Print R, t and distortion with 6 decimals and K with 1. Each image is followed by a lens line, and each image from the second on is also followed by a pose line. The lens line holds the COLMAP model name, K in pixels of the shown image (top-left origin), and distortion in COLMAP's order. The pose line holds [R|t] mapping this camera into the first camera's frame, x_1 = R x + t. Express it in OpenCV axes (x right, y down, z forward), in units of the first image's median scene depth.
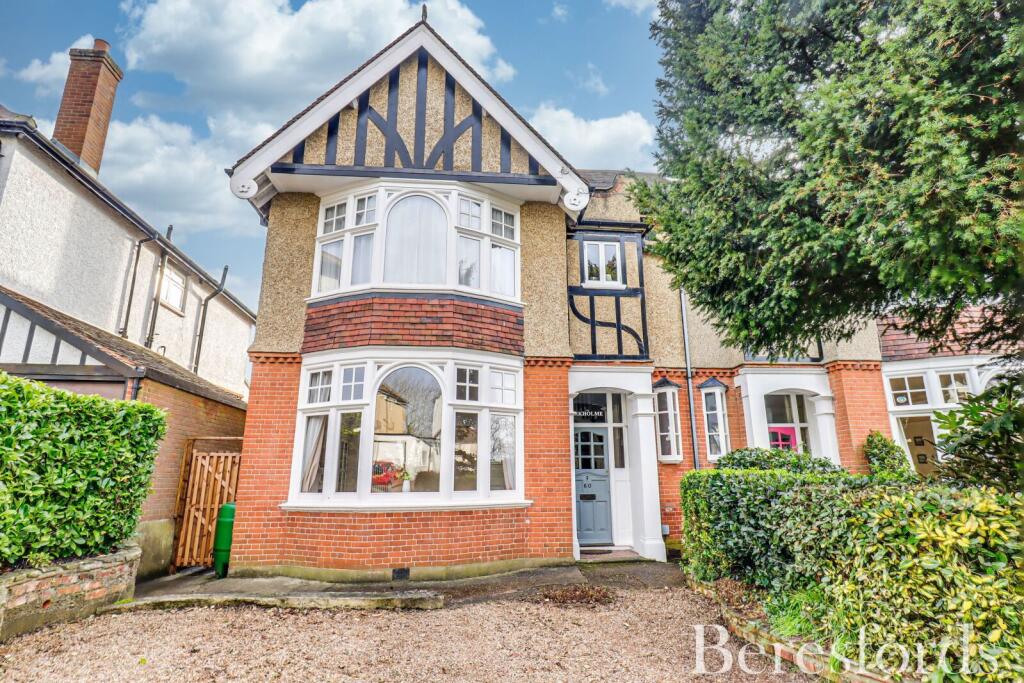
lens RADIAL K [[529.2, 0, 513.6], [0, 529.2, 331.2], [0, 0, 1]] dist [0.004594, -0.014299]
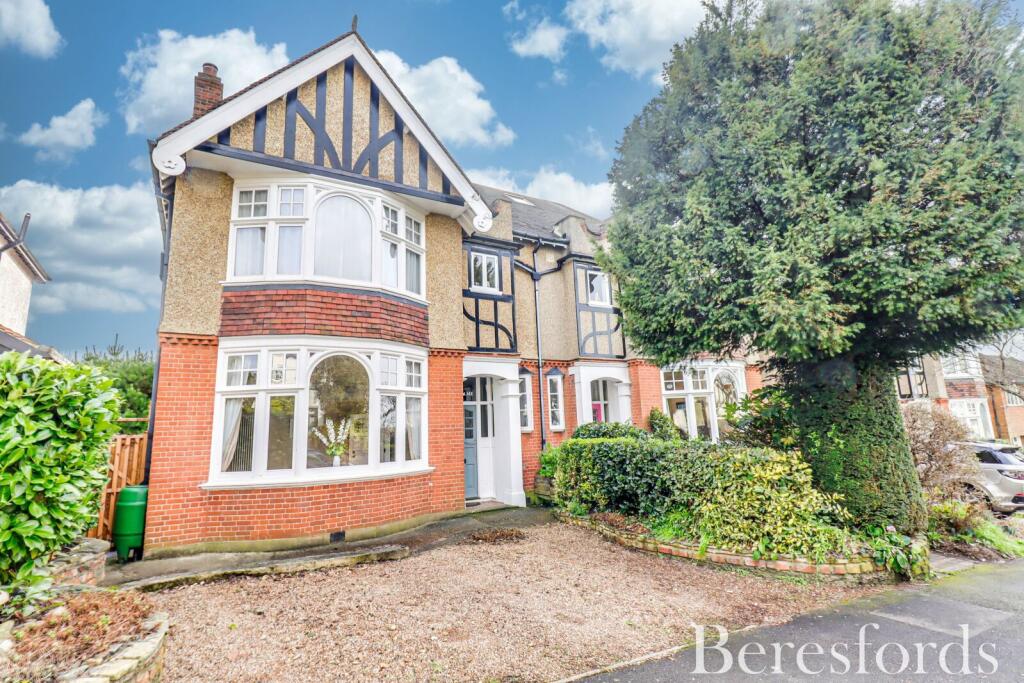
lens RADIAL K [[482.1, 0, 520.8], [0, 482.1, 334.6], [0, 0, 1]] dist [0.003869, -0.014336]
pose [[0.910414, 0.055797, 0.409919, -0.248495], [-0.077491, 0.996325, 0.036486, -0.038630], [-0.406377, -0.064983, 0.911392, -0.069615]]
